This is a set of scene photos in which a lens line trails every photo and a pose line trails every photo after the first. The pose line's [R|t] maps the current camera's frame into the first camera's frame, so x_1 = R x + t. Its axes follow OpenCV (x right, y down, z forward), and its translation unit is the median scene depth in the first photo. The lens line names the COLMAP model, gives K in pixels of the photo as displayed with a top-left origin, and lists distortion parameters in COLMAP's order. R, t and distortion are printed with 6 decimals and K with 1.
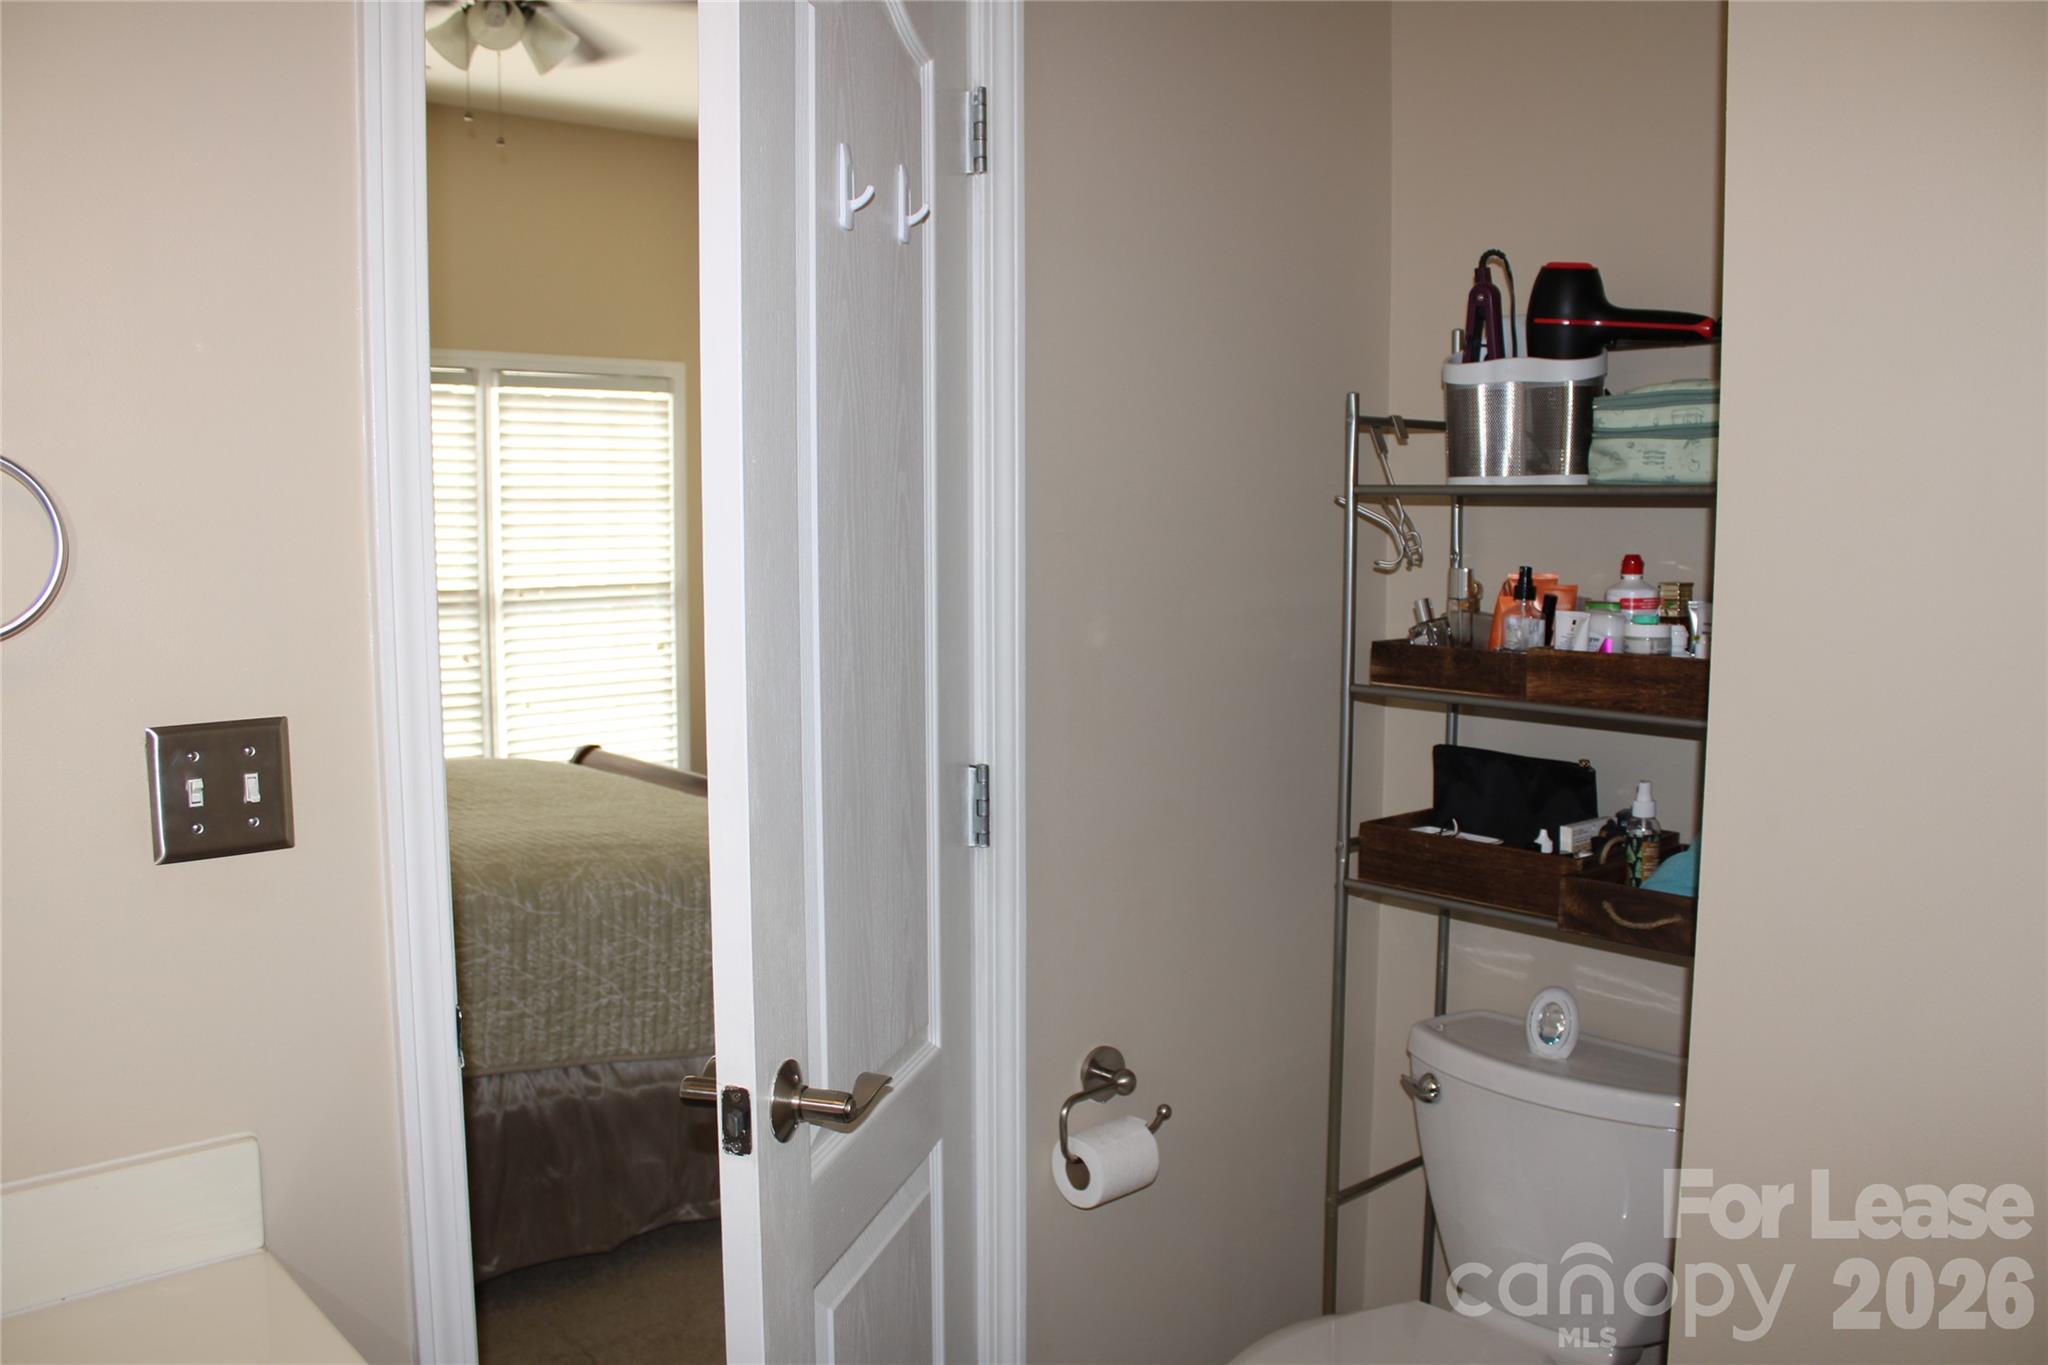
lens RADIAL K [[1697.3, 0, 1029.5], [0, 1697.3, 683.1], [0, 0, 1]] dist [-0.167001, 0.149589]
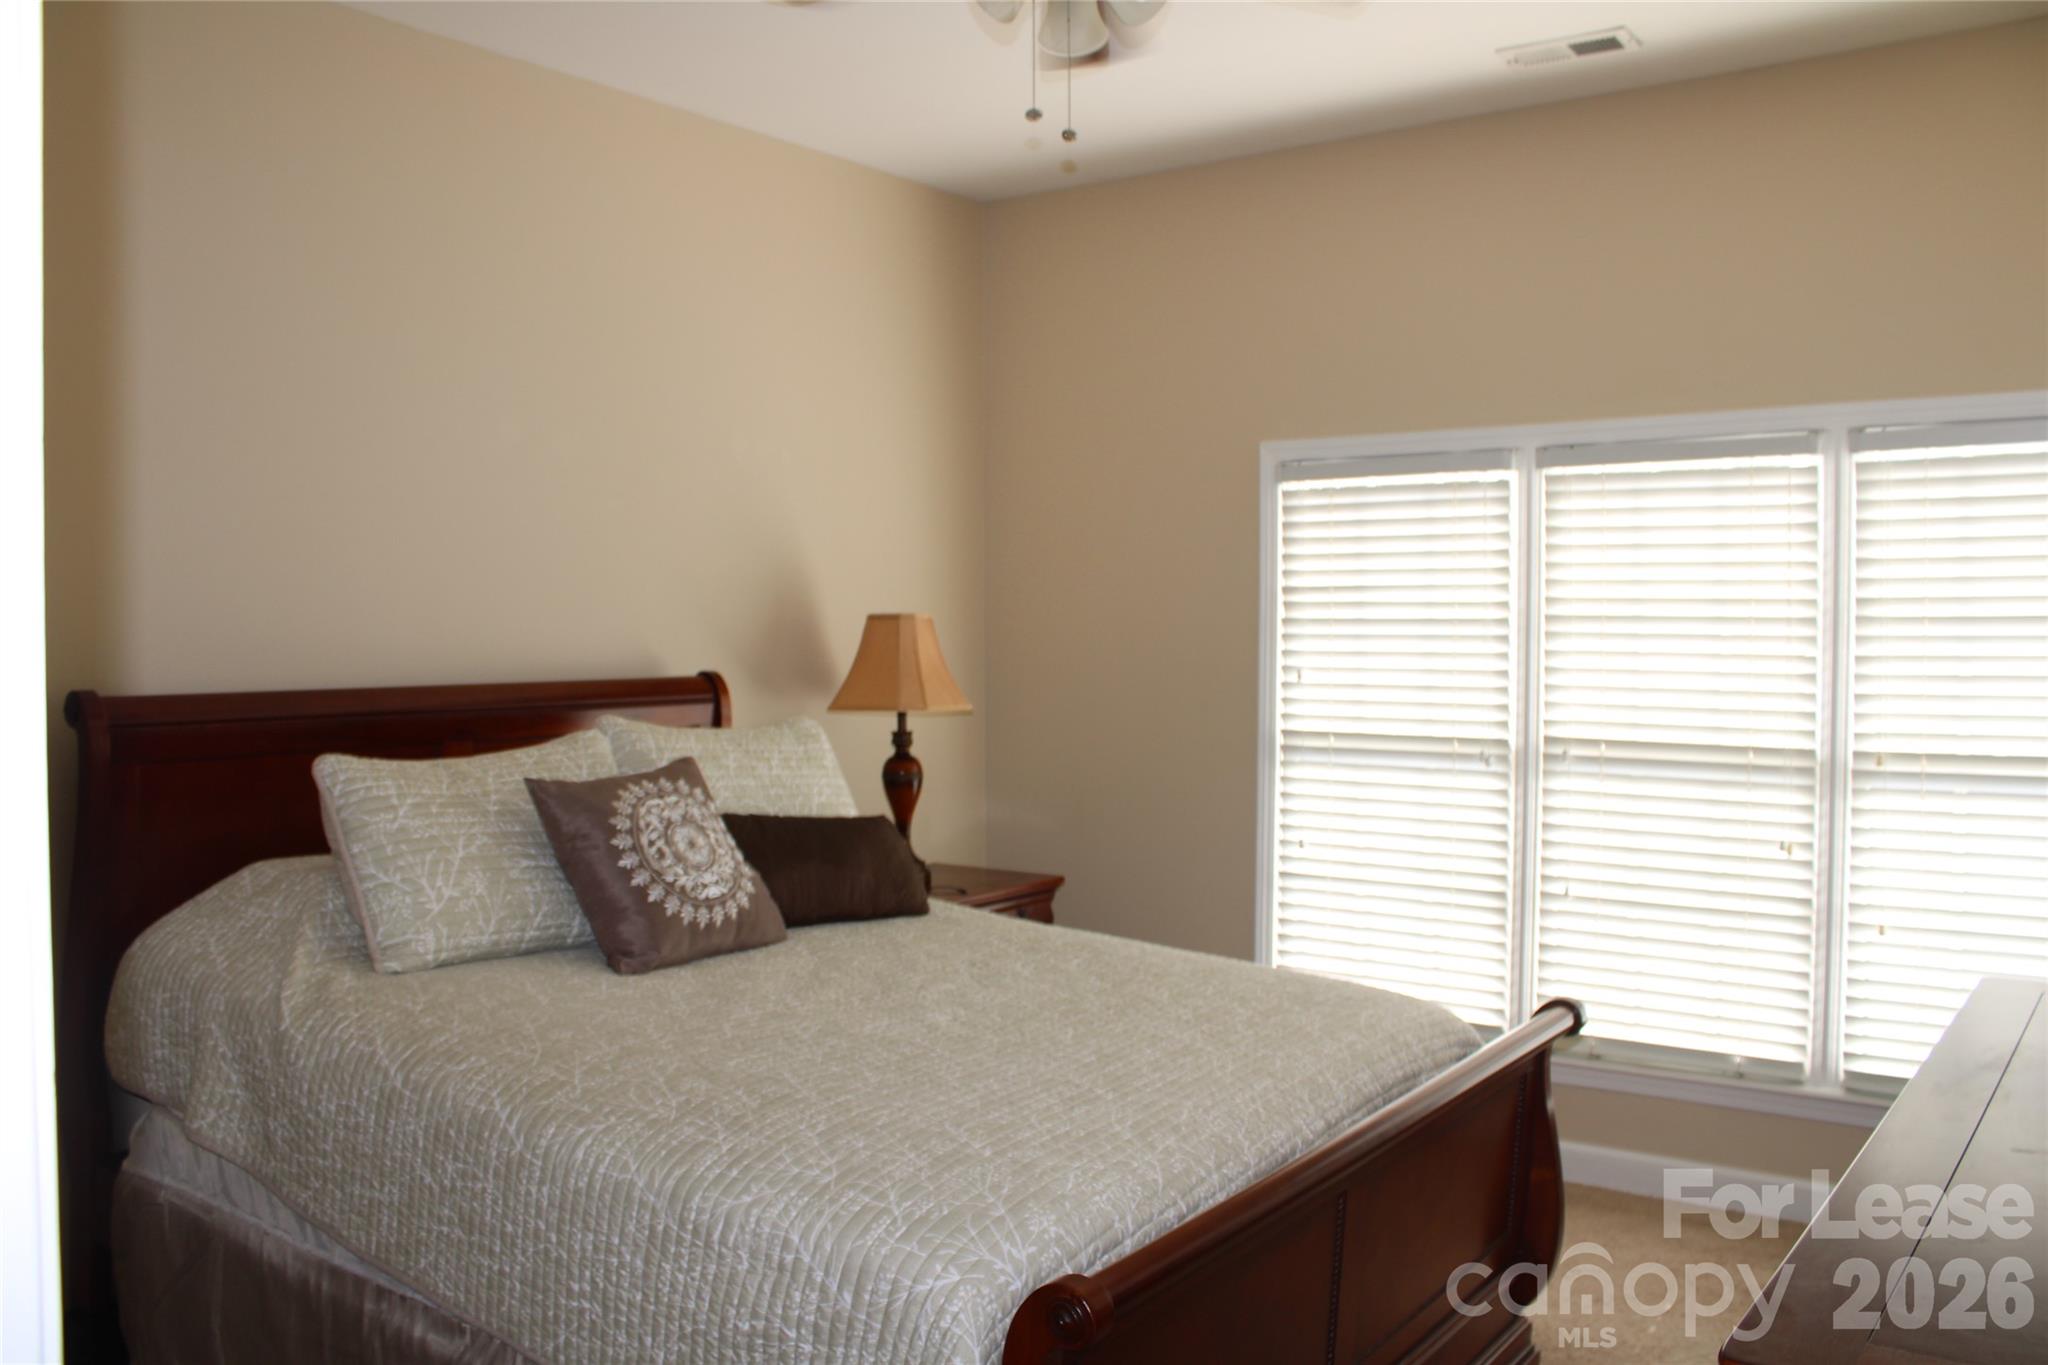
lens RADIAL K [[1697.3, 0, 1029.5], [0, 1697.3, 683.1], [0, 0, 1]] dist [-0.167001, 0.149589]
pose [[0.179022, 0.015275, -0.983727, 0.276302], [-0.109146, 0.994016, -0.004428, -0.045081], [0.977772, 0.108162, 0.179618, 0.560312]]
